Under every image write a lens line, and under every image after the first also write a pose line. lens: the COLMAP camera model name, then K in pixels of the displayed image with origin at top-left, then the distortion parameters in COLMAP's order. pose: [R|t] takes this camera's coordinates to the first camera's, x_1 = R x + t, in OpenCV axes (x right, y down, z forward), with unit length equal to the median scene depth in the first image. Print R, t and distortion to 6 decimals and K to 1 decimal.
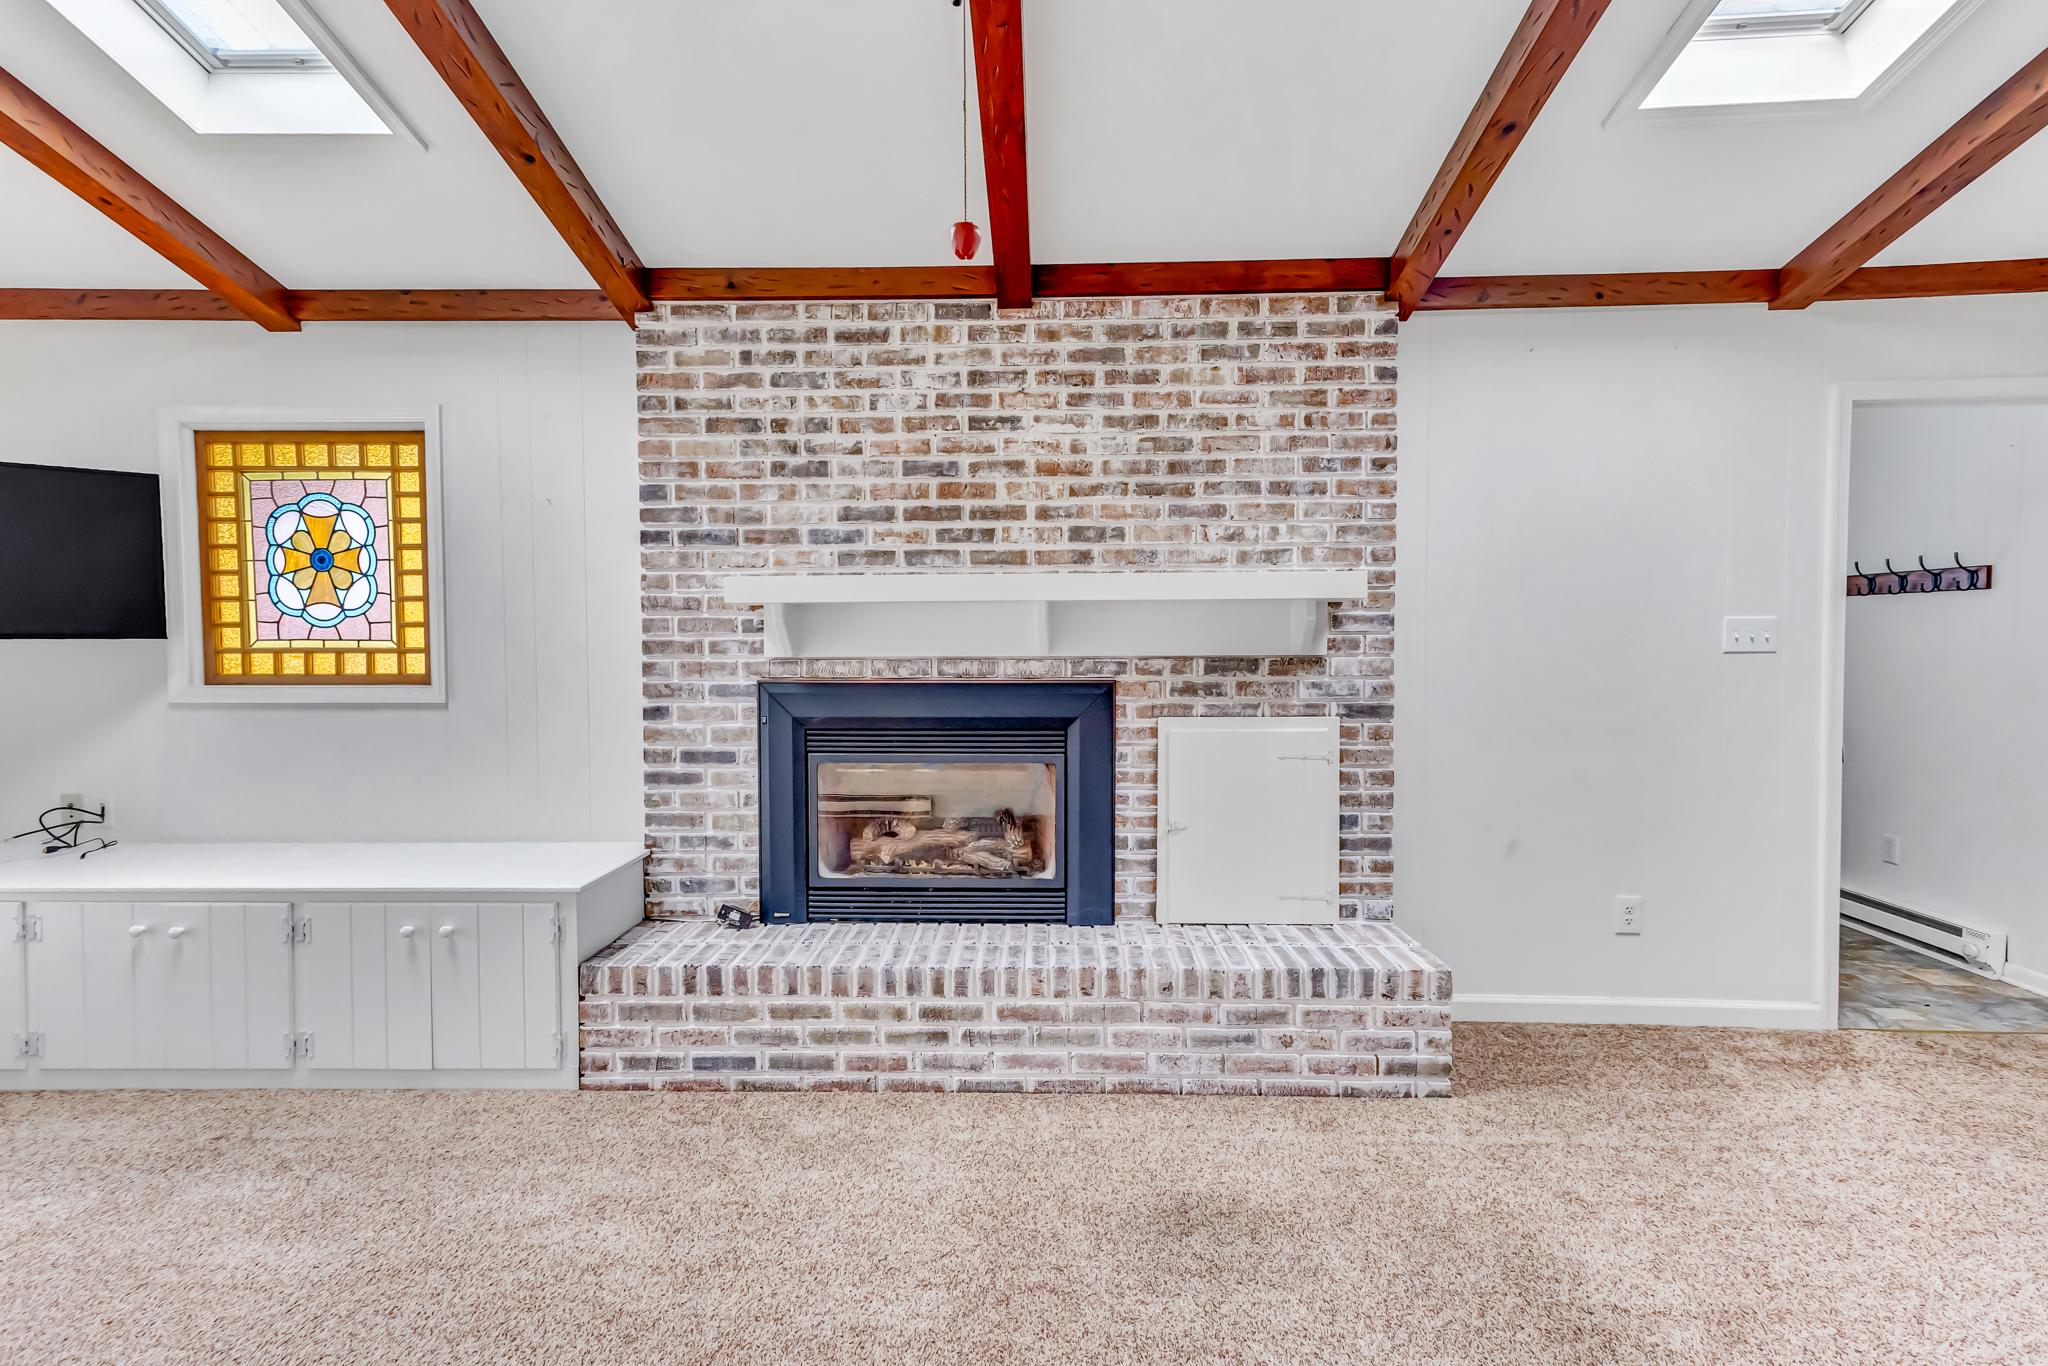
lens RADIAL K [[921.9, 0, 1022.5], [0, 921.9, 670.5], [0, 0, 1]] dist [0.021015, 0.000634]
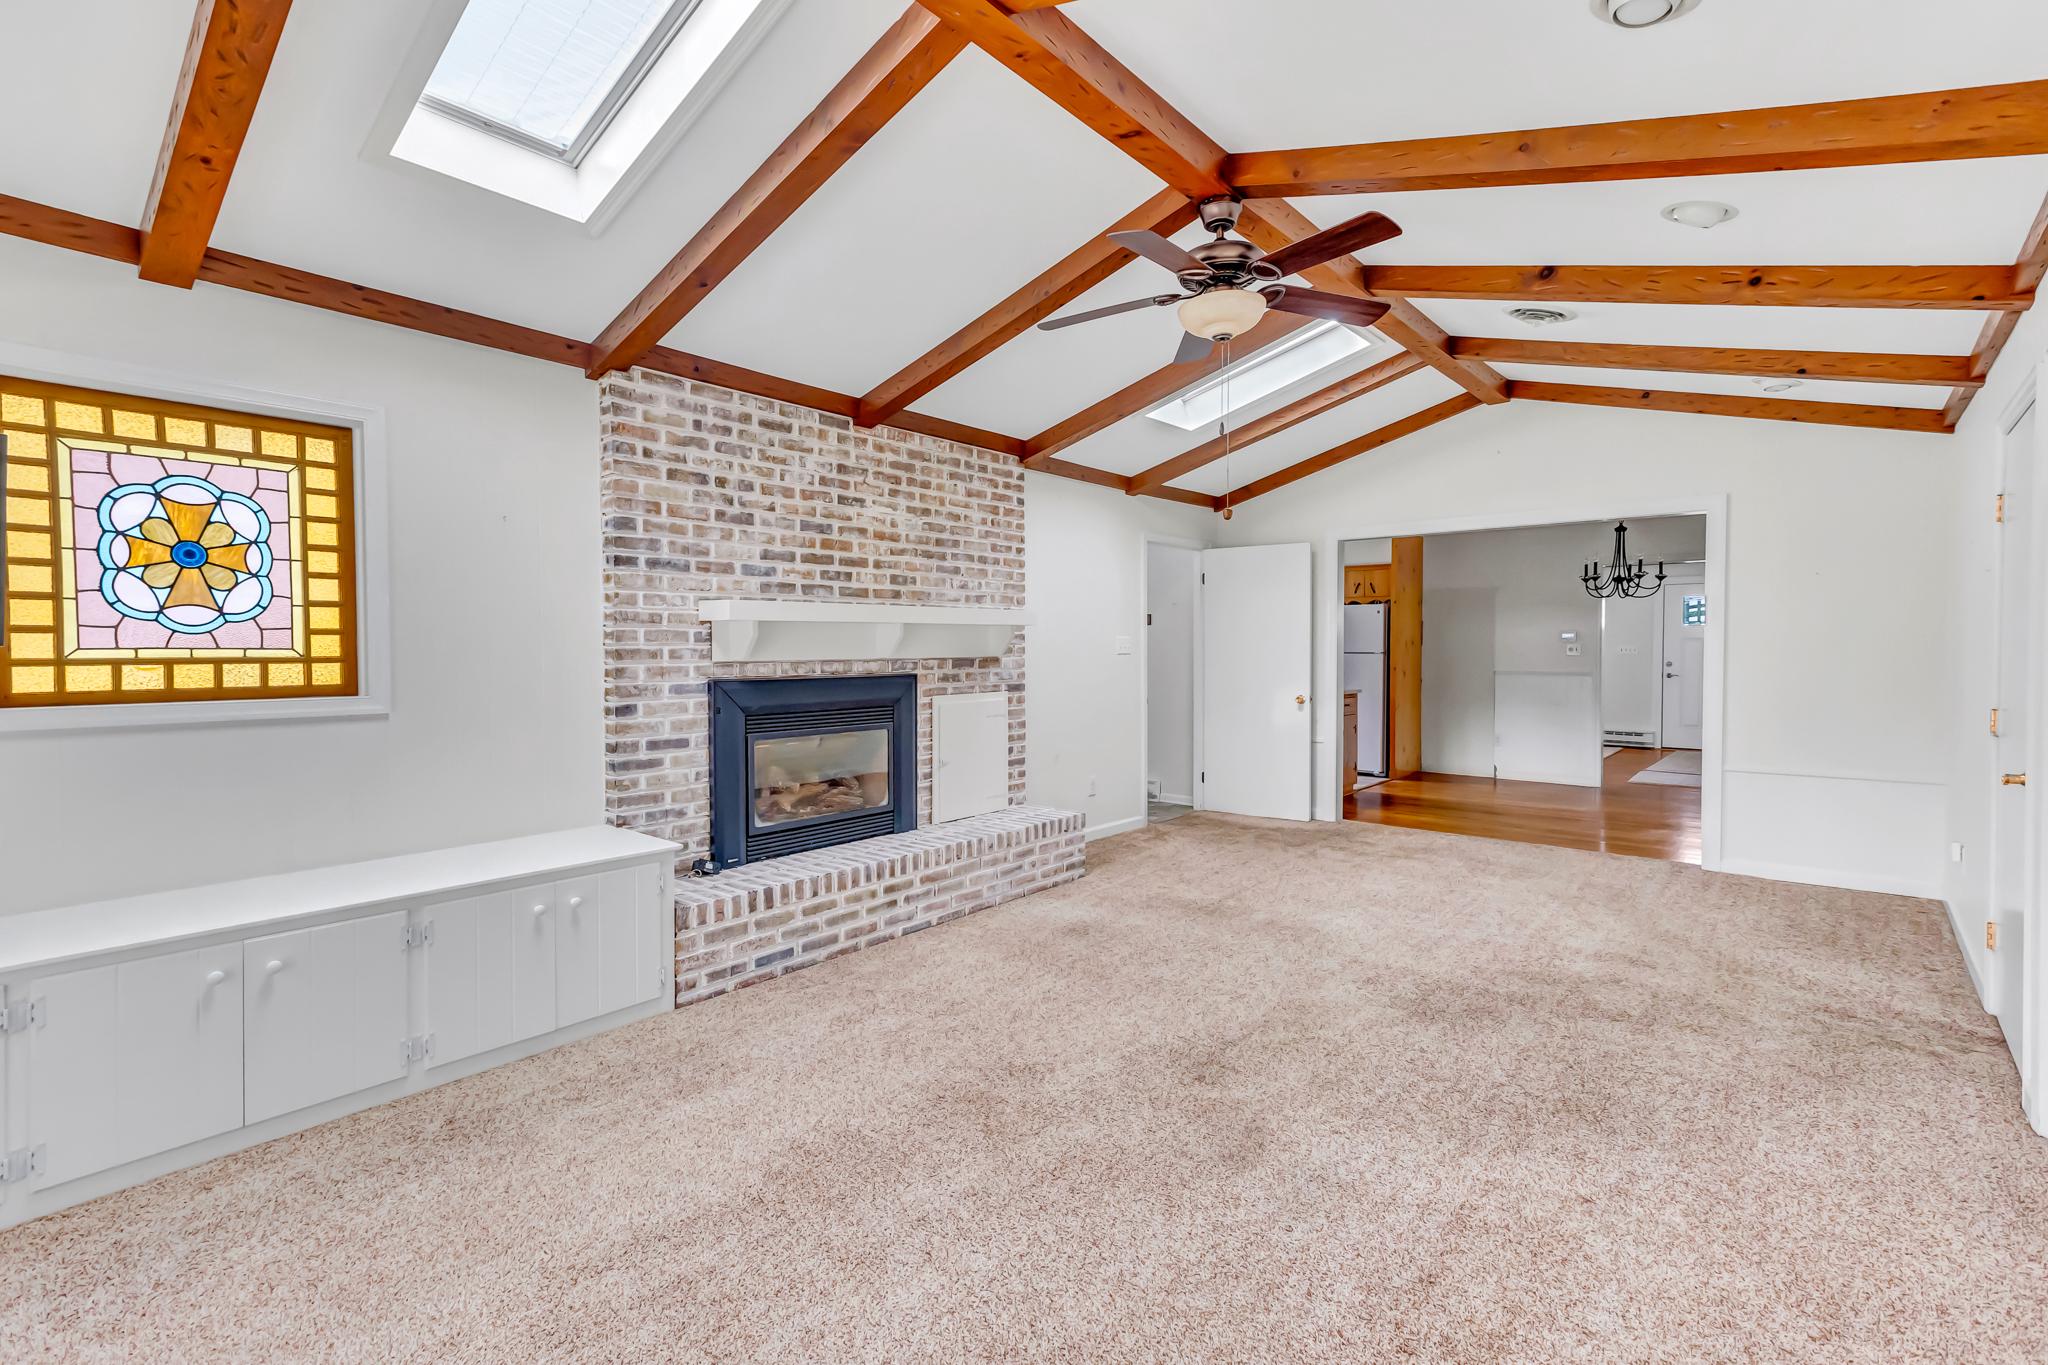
lens RADIAL K [[921.9, 0, 1022.5], [0, 921.9, 670.0], [0, 0, 1]] dist [0.021015, 0.000634]
pose [[0.628943, -0.018700, 0.777226, -1.005231], [0.027320, 0.999625, 0.001943, 0.006085], [-0.776971, 0.020012, 0.629218, -0.133397]]
